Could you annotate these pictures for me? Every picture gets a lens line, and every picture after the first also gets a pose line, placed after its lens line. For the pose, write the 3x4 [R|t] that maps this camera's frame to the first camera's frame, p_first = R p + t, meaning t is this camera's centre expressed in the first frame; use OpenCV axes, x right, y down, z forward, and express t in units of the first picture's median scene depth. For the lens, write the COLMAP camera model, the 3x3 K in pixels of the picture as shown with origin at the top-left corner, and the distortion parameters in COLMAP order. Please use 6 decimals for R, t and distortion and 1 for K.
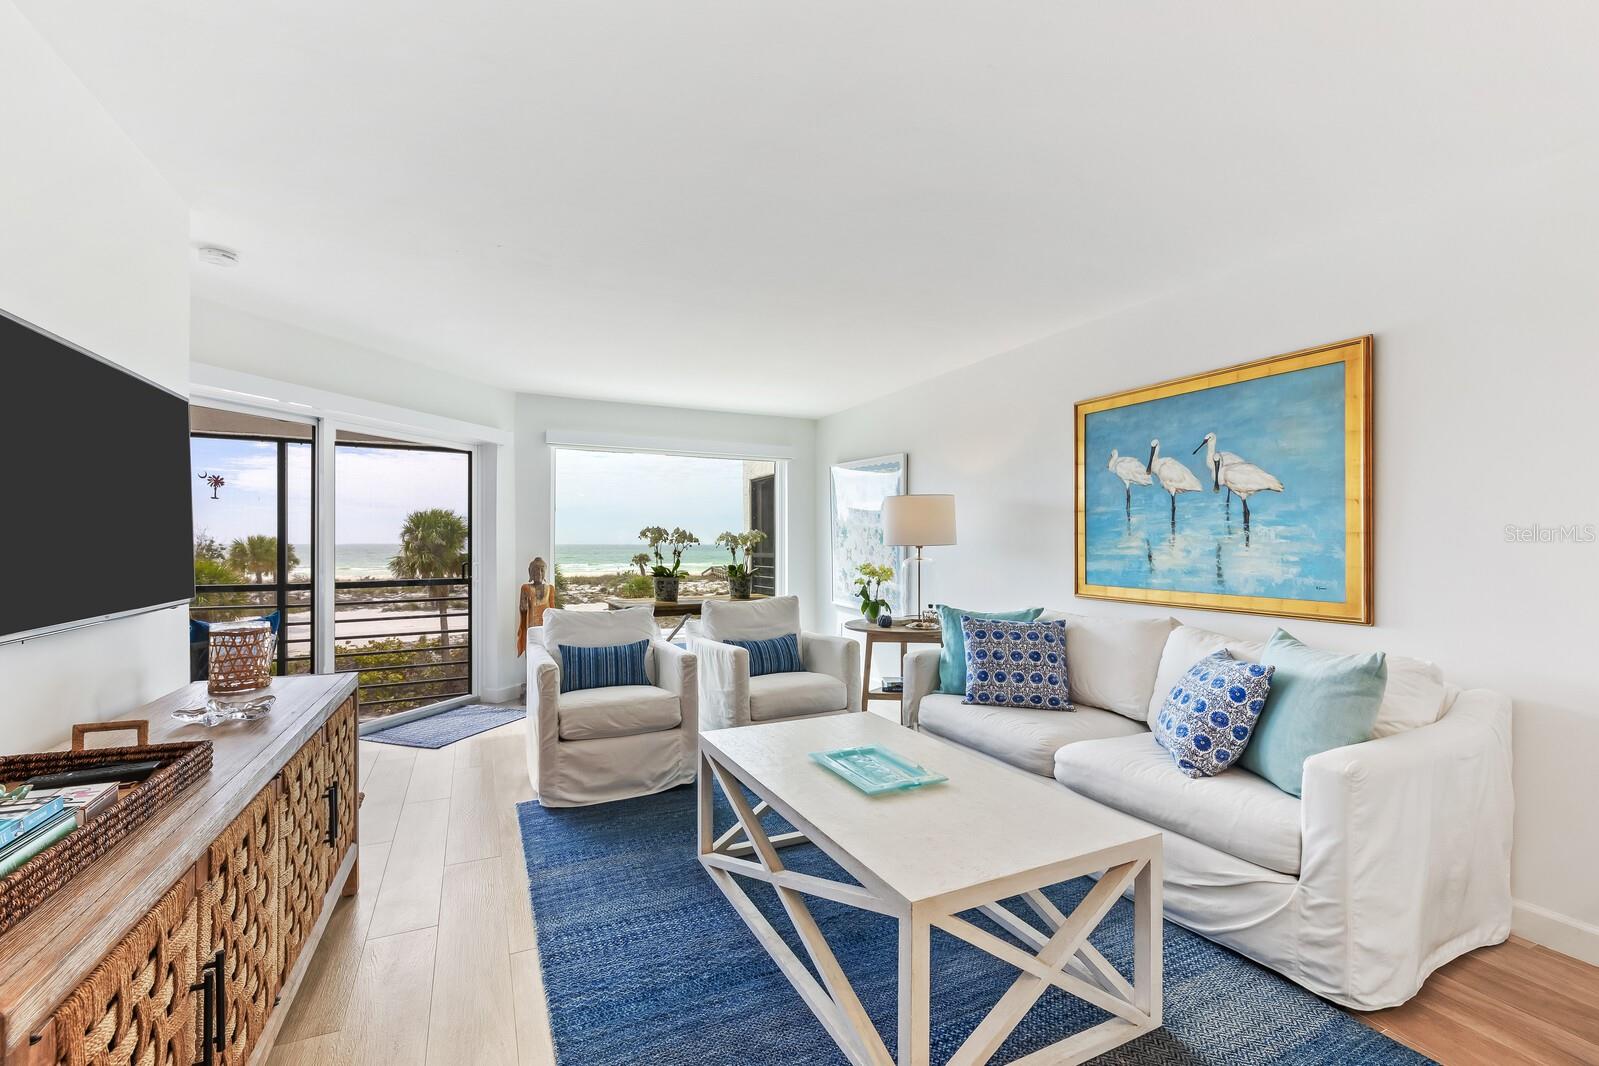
lens RADIAL K [[680.7, 0, 799.5], [0, 680.7, 533.0], [0, 0, 1]] dist [-0.000593, 0.000029]
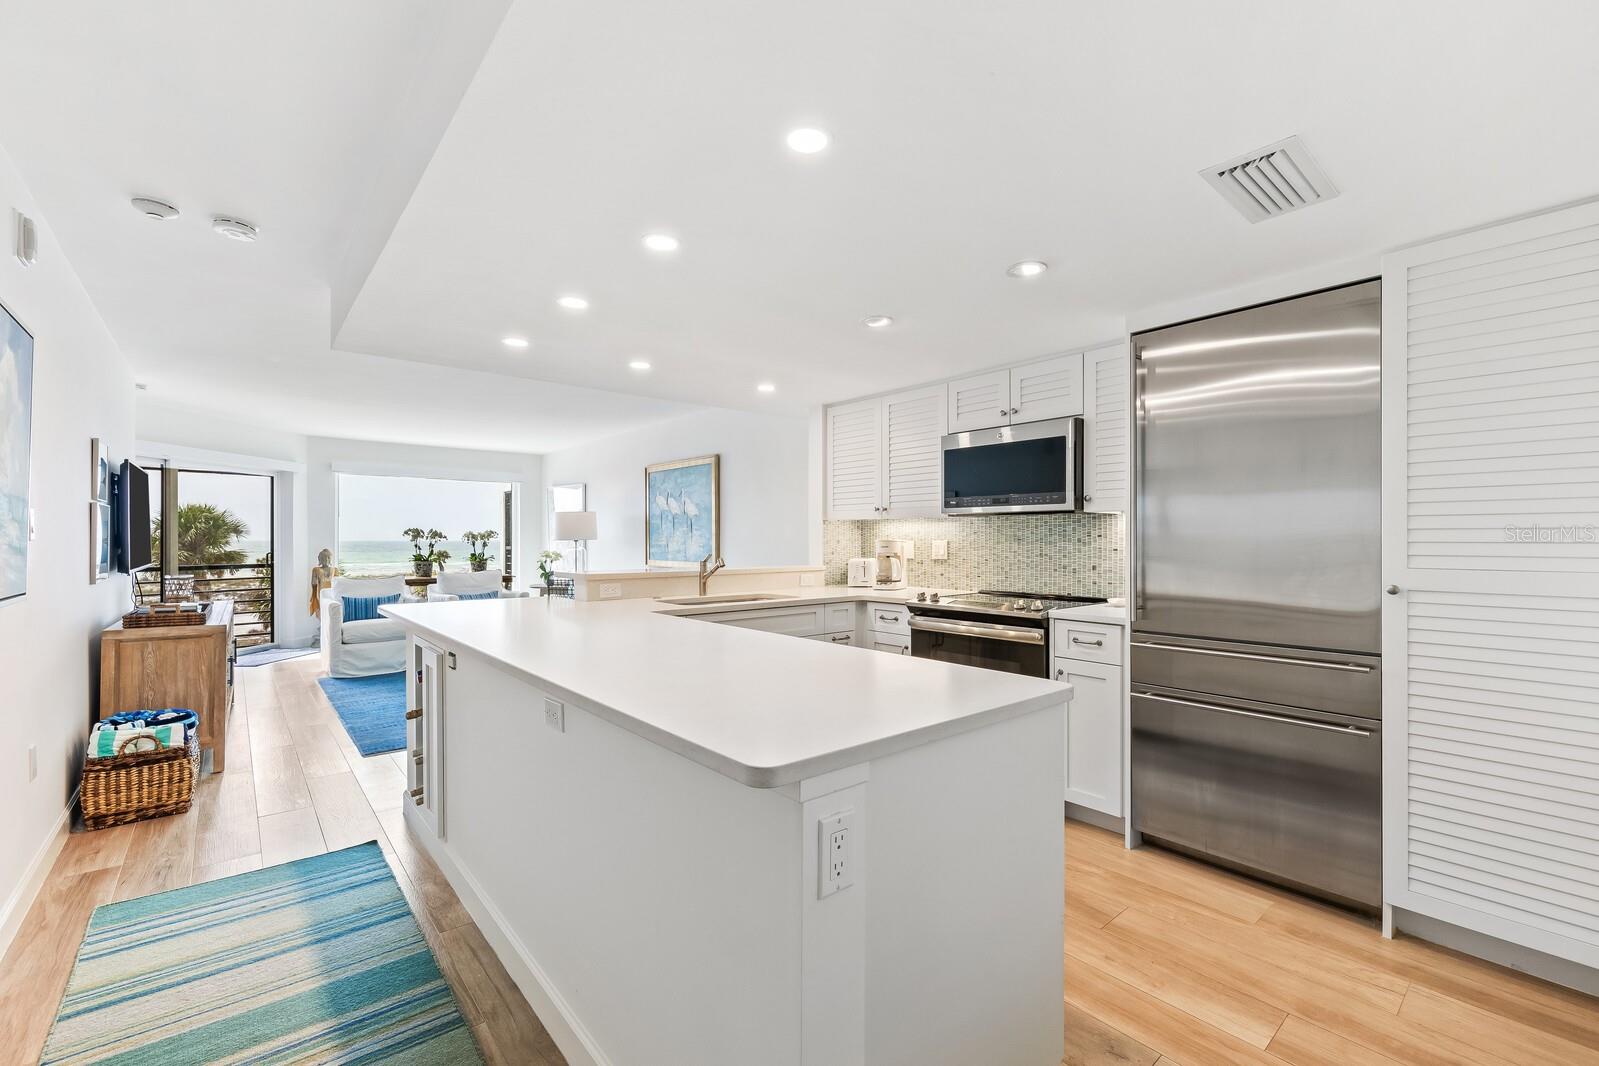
lens RADIAL K [[677.8, 0, 803.3], [0, 677.8, 538.3], [0, 0, 1]] dist [0.003242, 0.000329]
pose [[0.967201, -0.000956, 0.254009, 0.391004], [-0.002715, 0.999897, 0.014100, -0.016237], [-0.253996, -0.014327, 0.967099, -1.099616]]
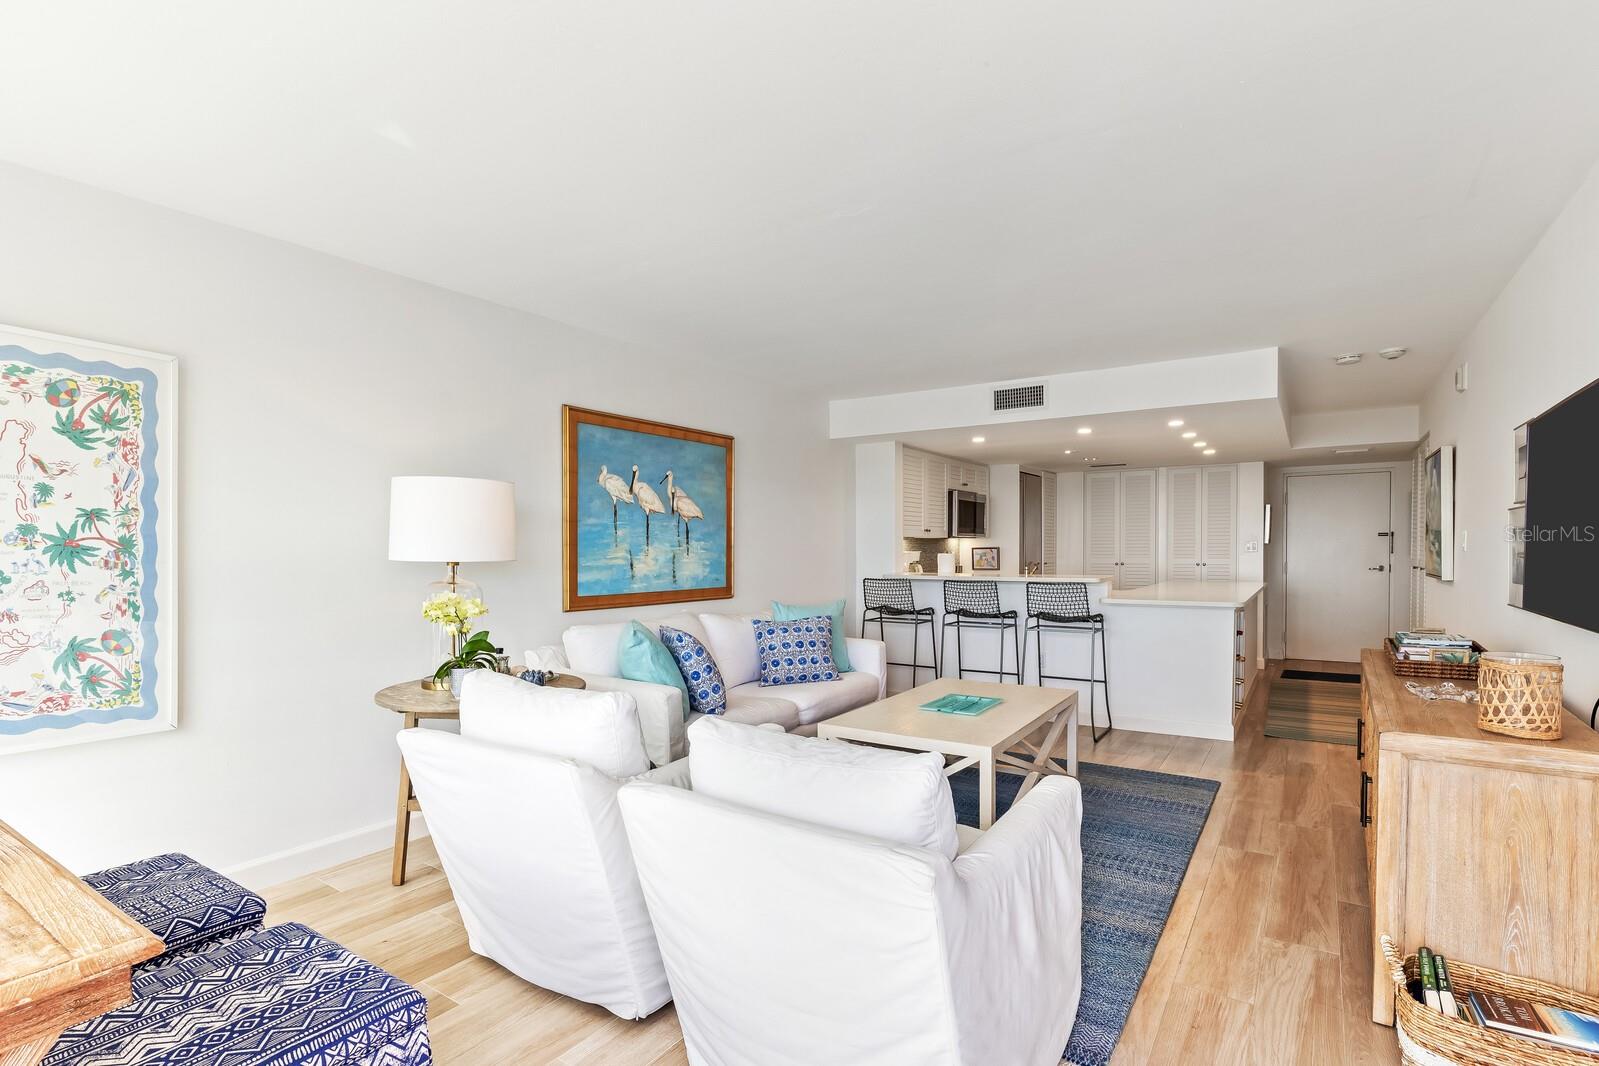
lens RADIAL K [[770.7, 0, 800.0], [0, 770.7, 562.0], [0, 0, 1]] dist [-0.001840, -0.000051]
pose [[-0.508335, -0.011497, 0.861082, -0.762970], [-0.005793, 0.999934, 0.009931, 0.014349], [-0.861140, 0.000060, -0.508368, 1.422643]]
